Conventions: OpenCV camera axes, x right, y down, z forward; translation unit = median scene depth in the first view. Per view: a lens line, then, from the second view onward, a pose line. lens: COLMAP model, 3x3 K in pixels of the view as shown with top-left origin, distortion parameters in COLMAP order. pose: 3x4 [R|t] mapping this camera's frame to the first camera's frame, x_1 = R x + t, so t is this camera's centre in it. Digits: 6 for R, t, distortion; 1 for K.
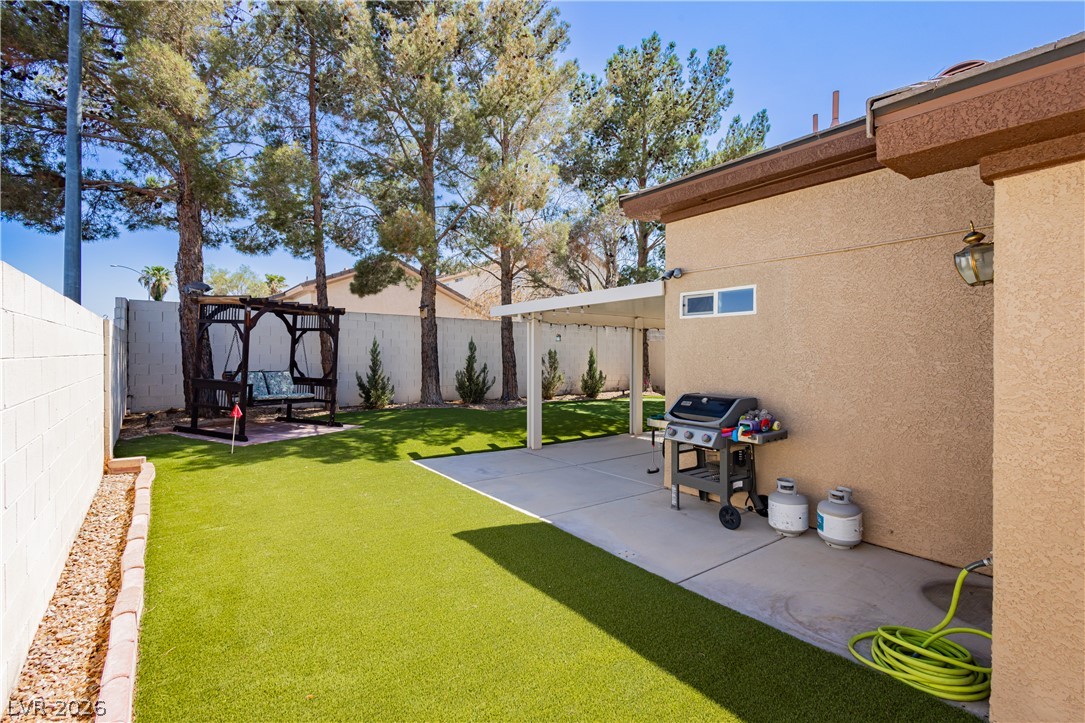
lens RADIAL K [[514.3, 0, 547.8], [0, 514.3, 351.3], [0, 0, 1]] dist [-0.000190, -0.000099]
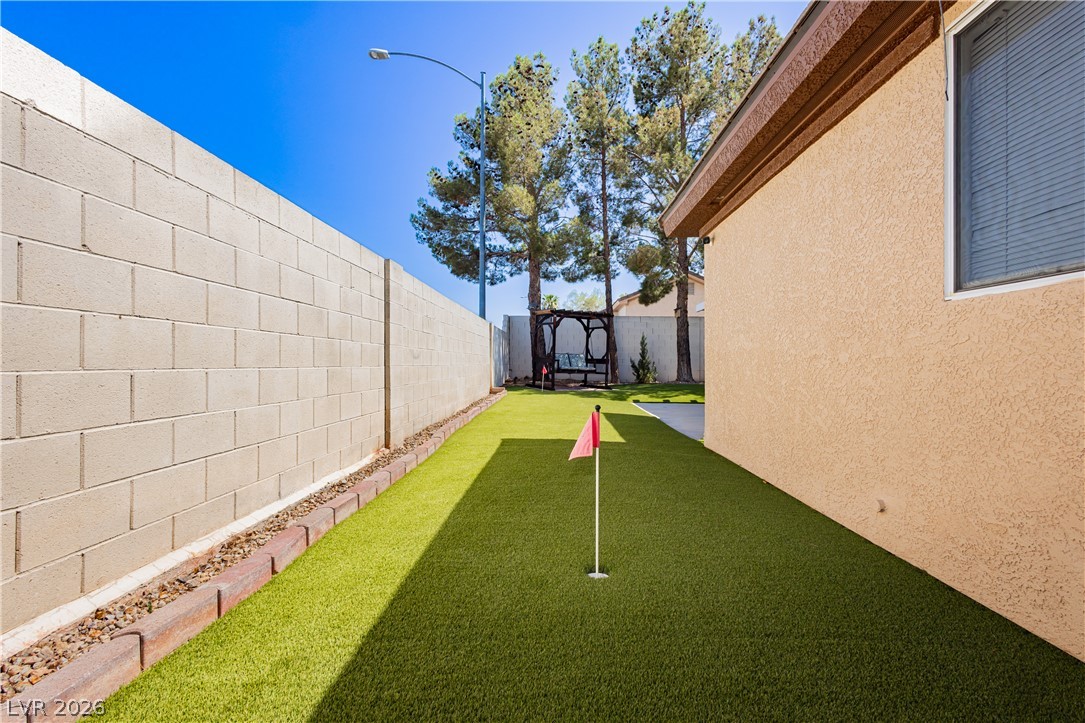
lens RADIAL K [[514.3, 0, 547.8], [0, 514.3, 351.3], [0, 0, 1]] dist [-0.000190, -0.000099]
pose [[0.782724, -0.016816, -0.622142, 0.369682], [0.005097, 0.999775, -0.020611, 0.056252], [0.622348, 0.012962, 0.782633, -0.291386]]
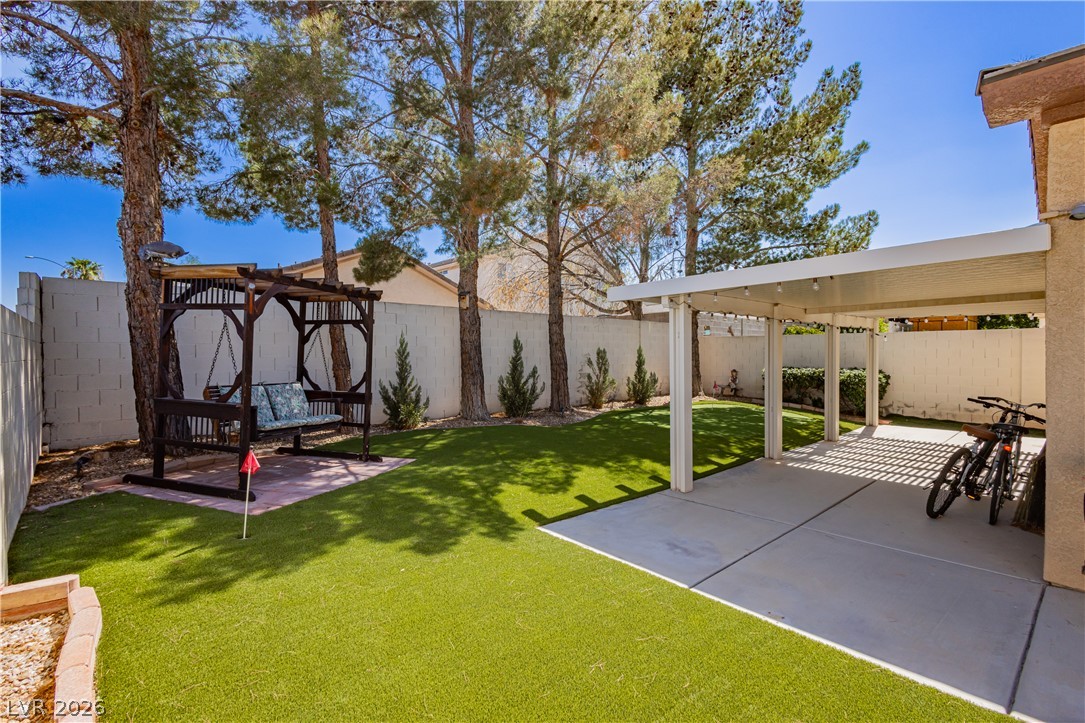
lens RADIAL K [[499.8, 0, 542.8], [0, 499.8, 356.2], [0, 0, 1]] dist [-0.000100, -0.000362]
pose [[0.995615, -0.011166, 0.092880, -0.221759], [0.010169, 0.999886, 0.011199, -0.000921], [-0.092994, -0.010206, 0.995614, 0.281605]]
